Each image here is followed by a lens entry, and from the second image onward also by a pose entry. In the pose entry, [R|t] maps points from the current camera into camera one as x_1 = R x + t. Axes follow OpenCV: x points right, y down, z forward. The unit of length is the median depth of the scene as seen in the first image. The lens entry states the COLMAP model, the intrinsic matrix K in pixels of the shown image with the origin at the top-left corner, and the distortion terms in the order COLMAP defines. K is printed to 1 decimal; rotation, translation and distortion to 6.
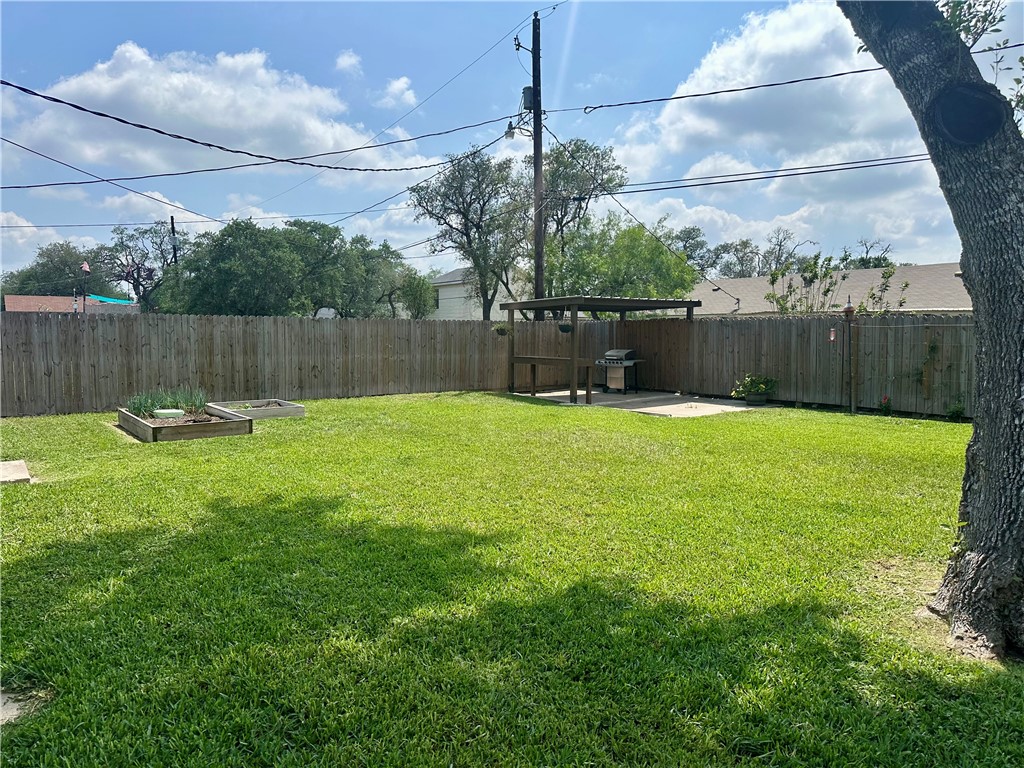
lens RADIAL K [[714.3, 0, 512.0], [0, 714.3, 384.0], [0, 0, 1]] dist [0.031334, -0.001067]
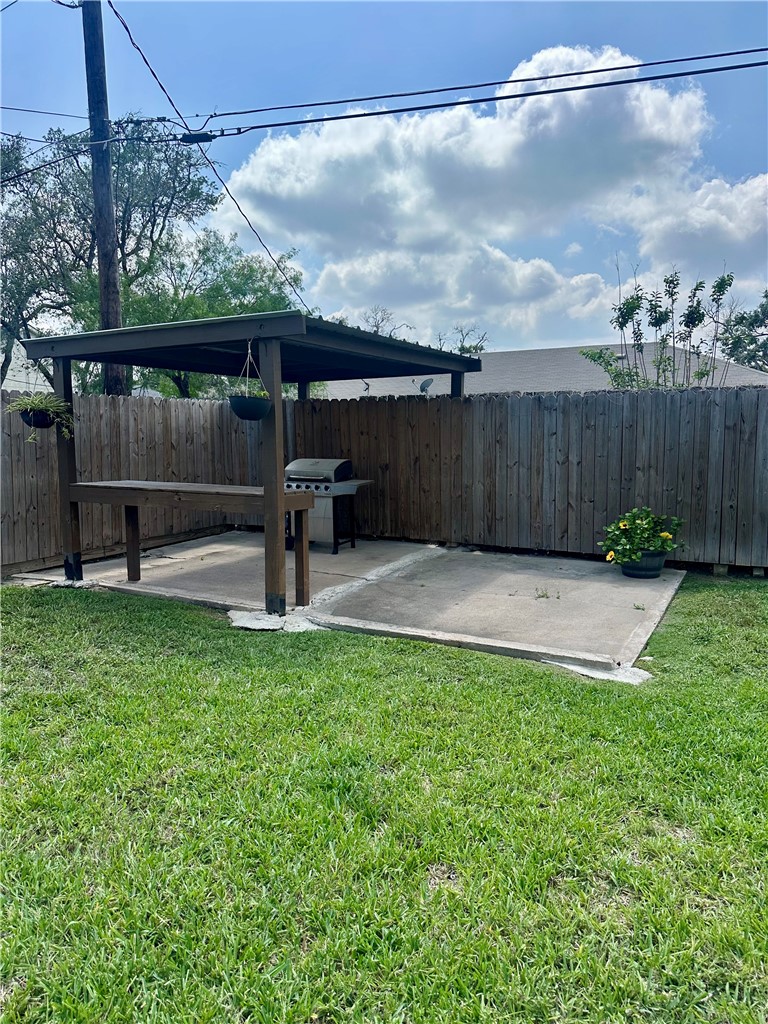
lens RADIAL K [[714.3, 0, 384.0], [0, 714.3, 512.0], [0, 0, 1]] dist [0.031334, -0.001067]
pose [[0.911750, -0.048247, 0.407902, -0.004696], [0.030610, 0.998297, 0.049658, -0.036224], [-0.409603, -0.032790, 0.911674, 0.562851]]
